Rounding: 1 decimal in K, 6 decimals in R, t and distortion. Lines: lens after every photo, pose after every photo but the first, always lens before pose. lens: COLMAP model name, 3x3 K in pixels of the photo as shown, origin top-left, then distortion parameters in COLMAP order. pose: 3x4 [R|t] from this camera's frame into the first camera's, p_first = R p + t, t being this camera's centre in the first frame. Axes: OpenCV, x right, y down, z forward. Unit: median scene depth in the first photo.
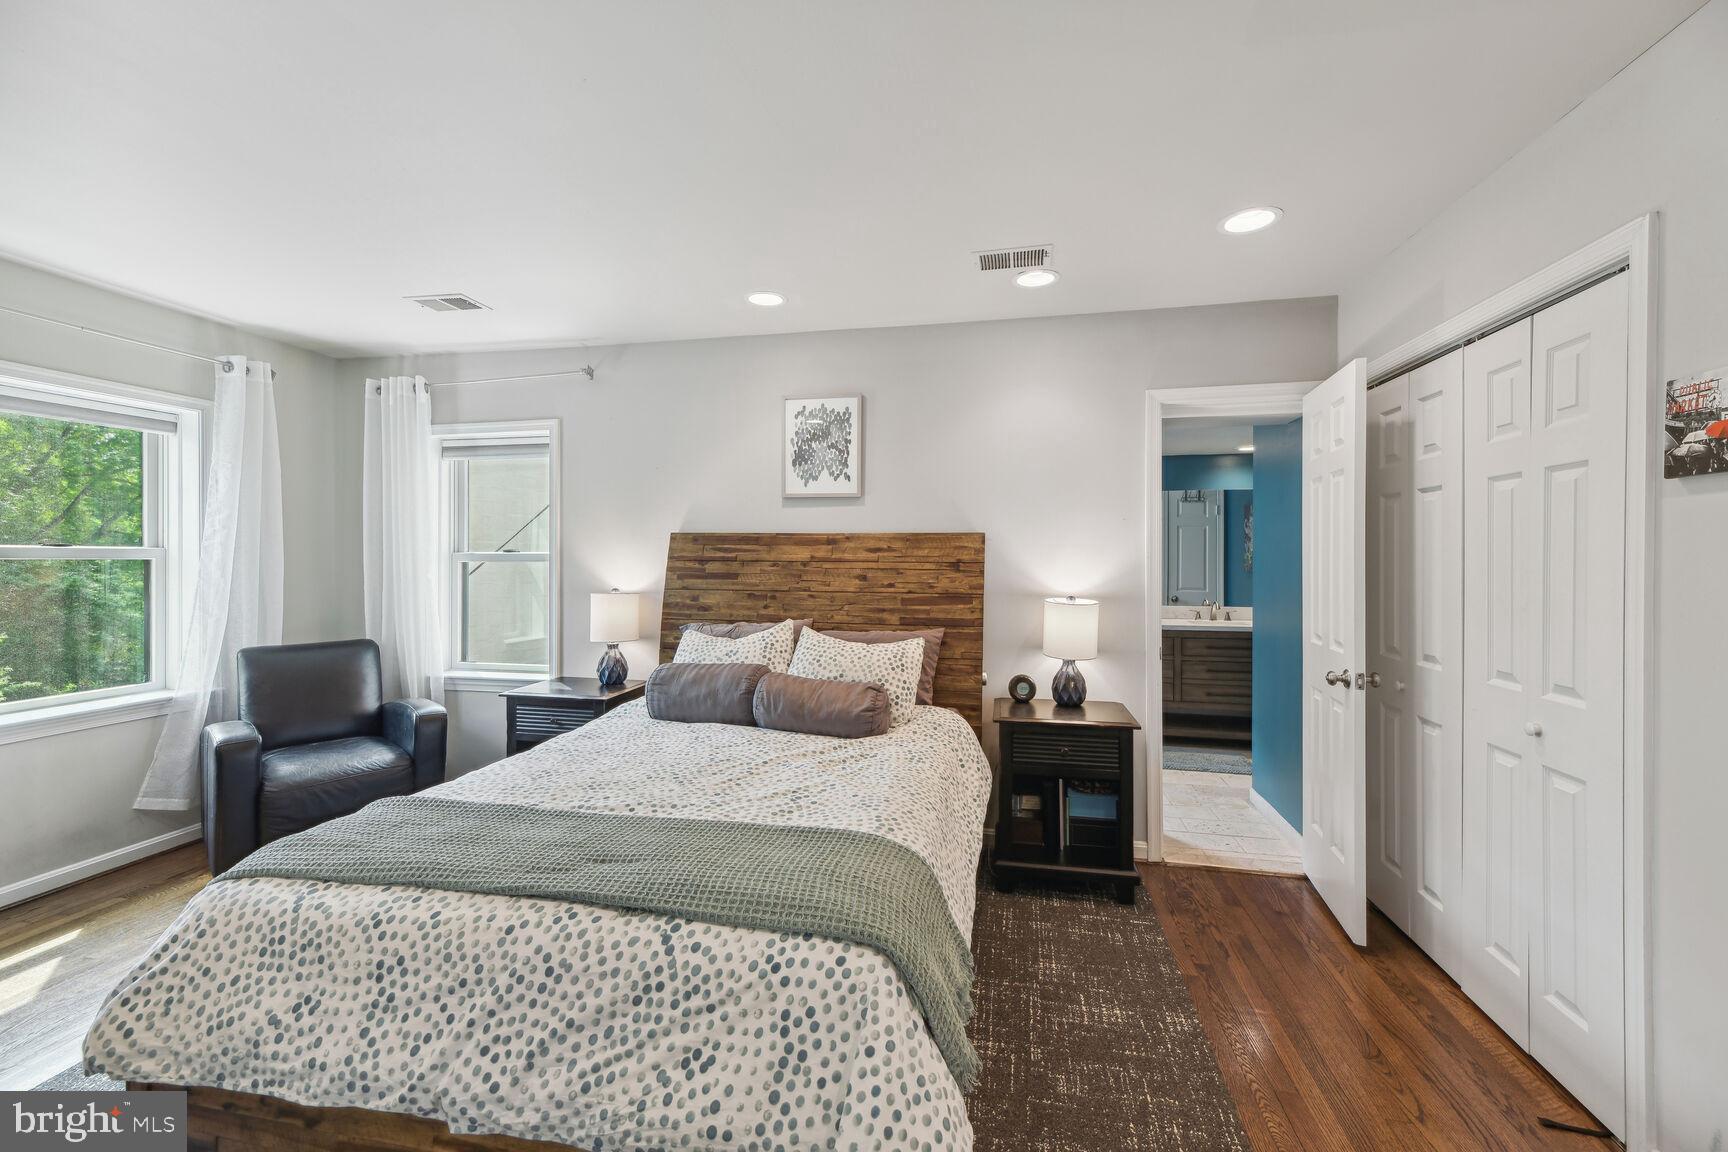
lens RADIAL K [[697.0, 0, 864.9], [0, 697.0, 562.0], [0, 0, 1]] dist [0.011952, -0.000522]
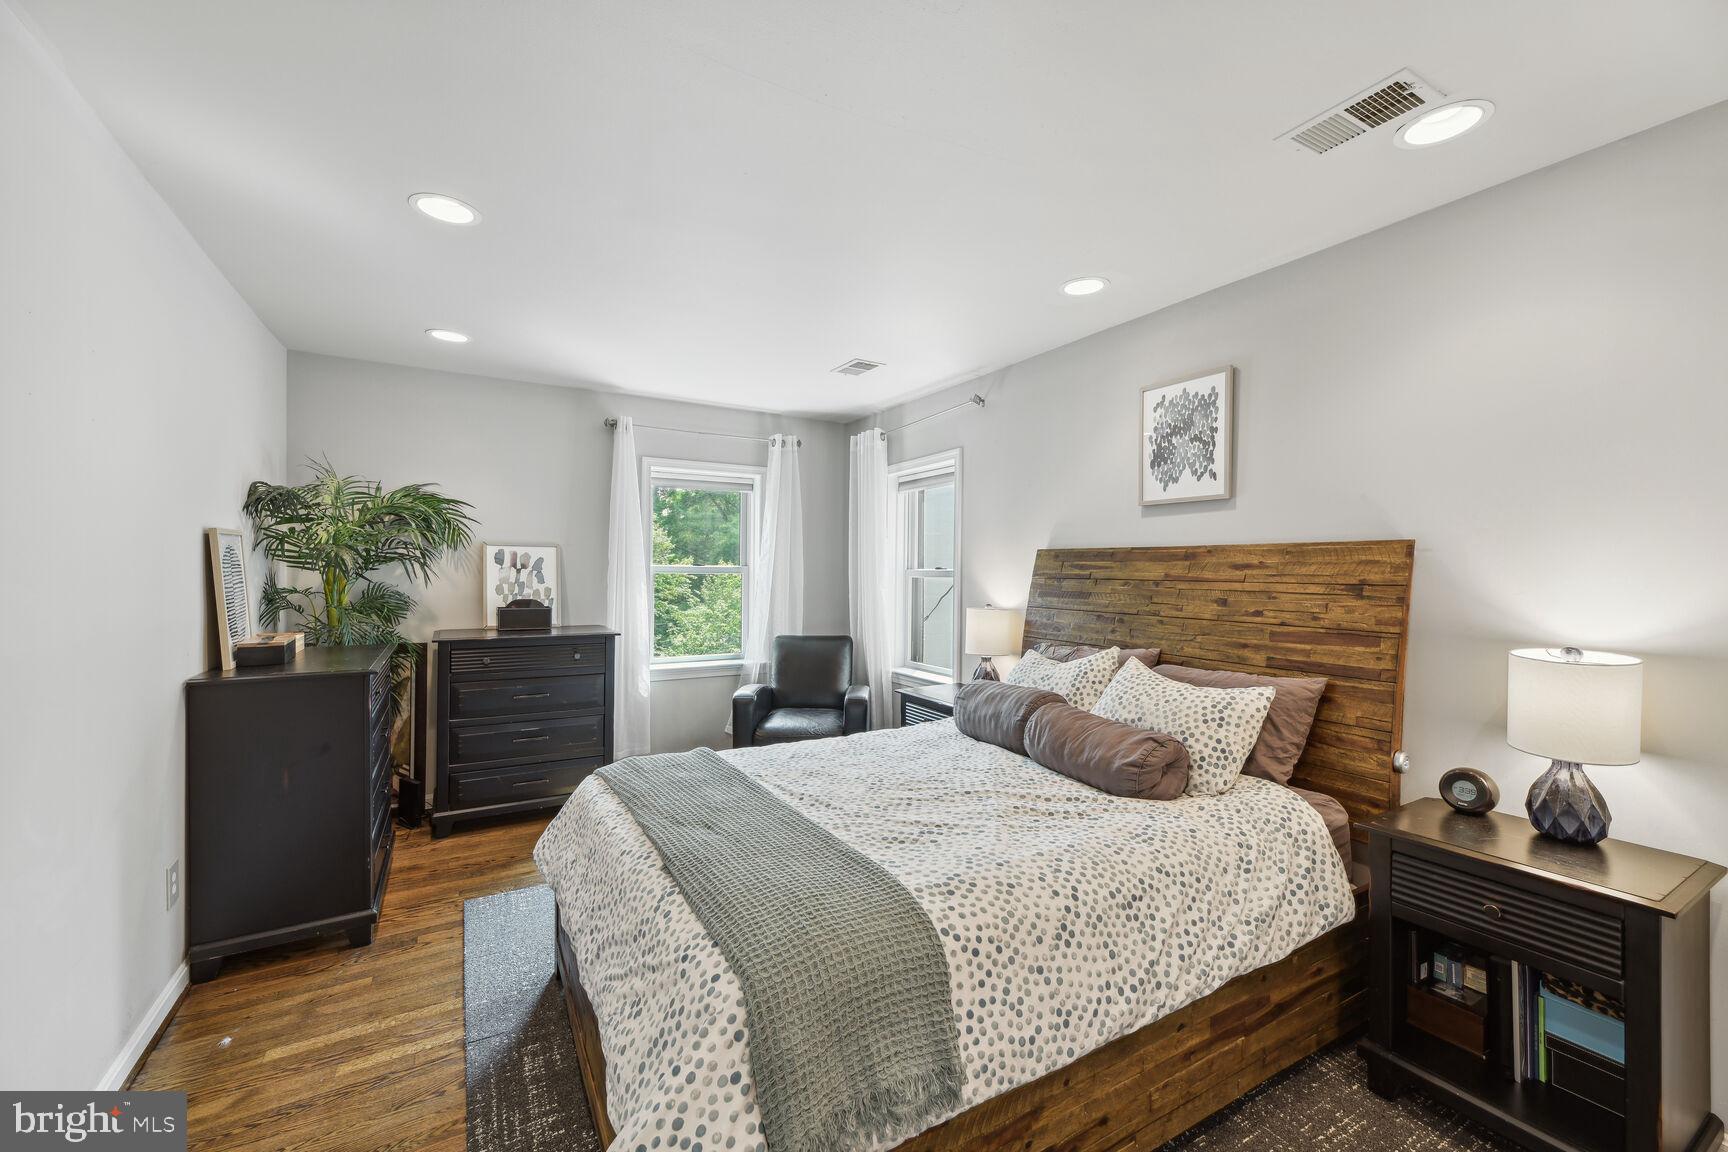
lens RADIAL K [[697.0, 0, 866.6], [0, 697.0, 577.0], [0, 0, 1]] dist [0.011952, -0.000522]
pose [[0.670323, 0.008511, -0.742021, 0.316030], [-0.010385, 0.999944, 0.002089, -0.003144], [0.741997, 0.006305, 0.670374, 0.180587]]
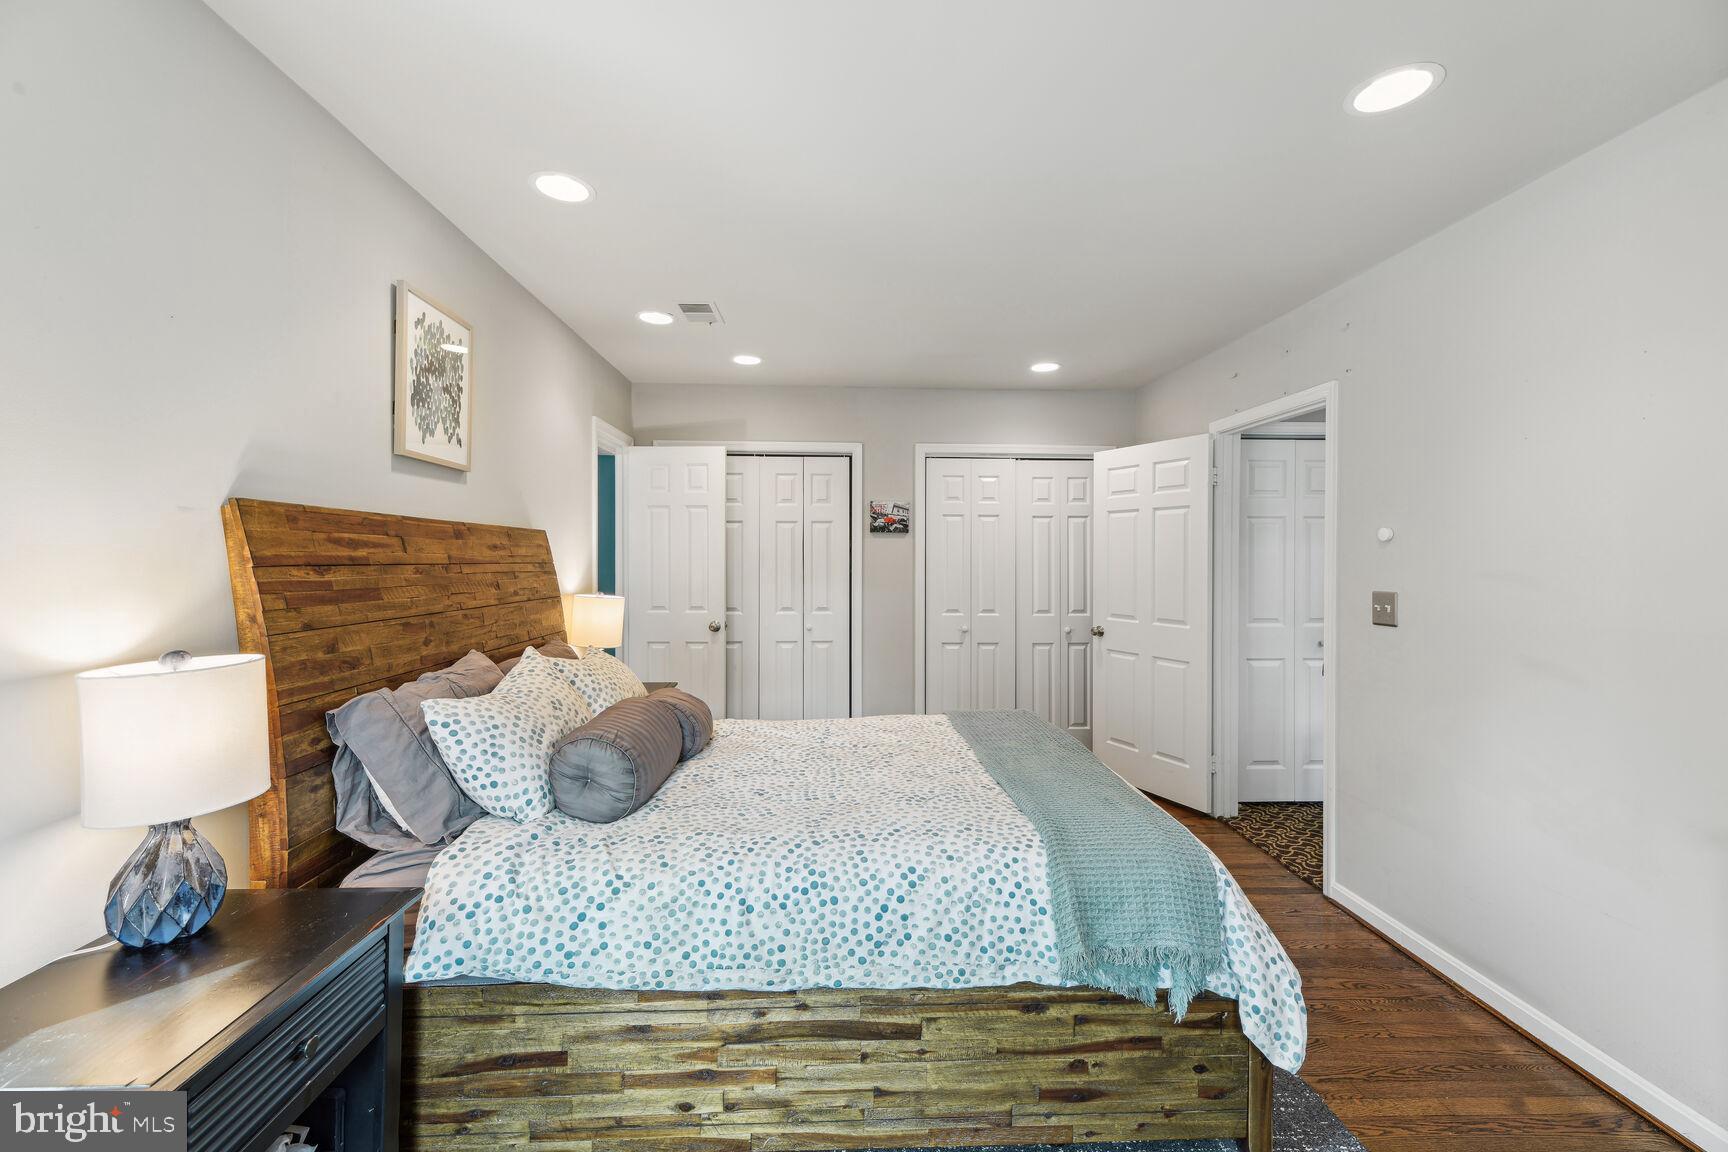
lens RADIAL K [[697.0, 0, 861.7], [0, 697.0, 563.3], [0, 0, 1]] dist [0.011952, -0.000522]
pose [[-0.246435, -0.011682, 0.969089, -0.830869], [0.000293, 0.999926, 0.012128, -0.009314], [-0.969159, 0.003273, -0.246413, 0.819970]]
